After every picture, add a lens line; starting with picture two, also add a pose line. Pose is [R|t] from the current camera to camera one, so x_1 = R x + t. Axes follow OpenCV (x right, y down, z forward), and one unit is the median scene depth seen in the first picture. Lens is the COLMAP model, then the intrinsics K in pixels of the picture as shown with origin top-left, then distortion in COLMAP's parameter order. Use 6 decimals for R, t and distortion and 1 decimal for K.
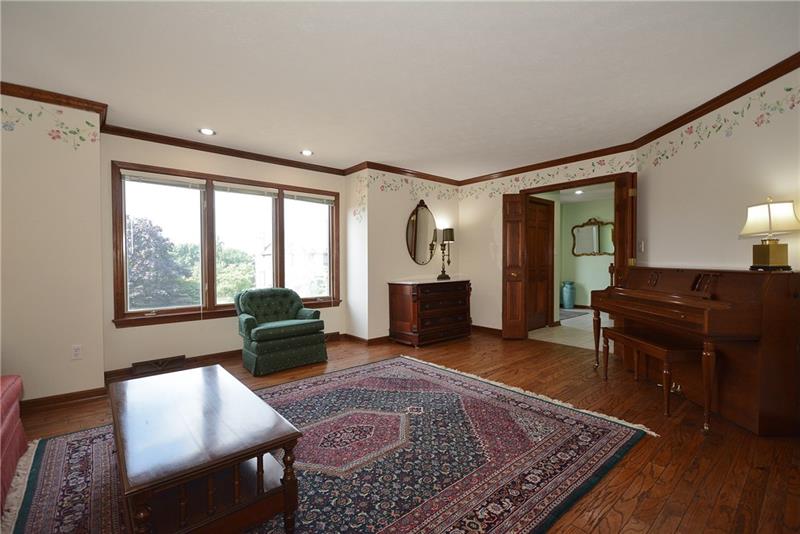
lens RADIAL K [[353.9, 0, 400.0], [0, 353.9, 267.0], [0, 0, 1]] dist [-0.002298, -0.001067]
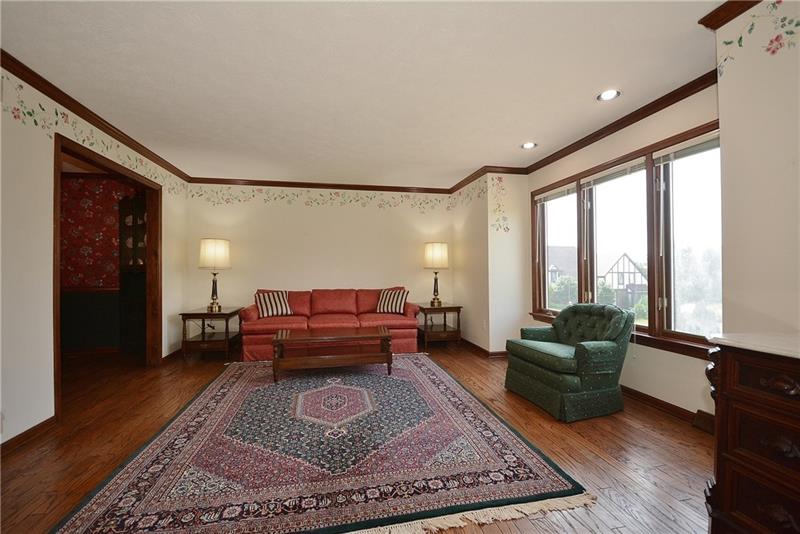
lens RADIAL K [[353.9, 0, 400.0], [0, 353.9, 267.0], [0, 0, 1]] dist [-0.002298, -0.001067]
pose [[-0.492306, -0.000454, -0.870422, 0.653231], [-0.006088, 0.999977, 0.002921, -0.023520], [0.870401, 0.006737, -0.492298, 1.375657]]
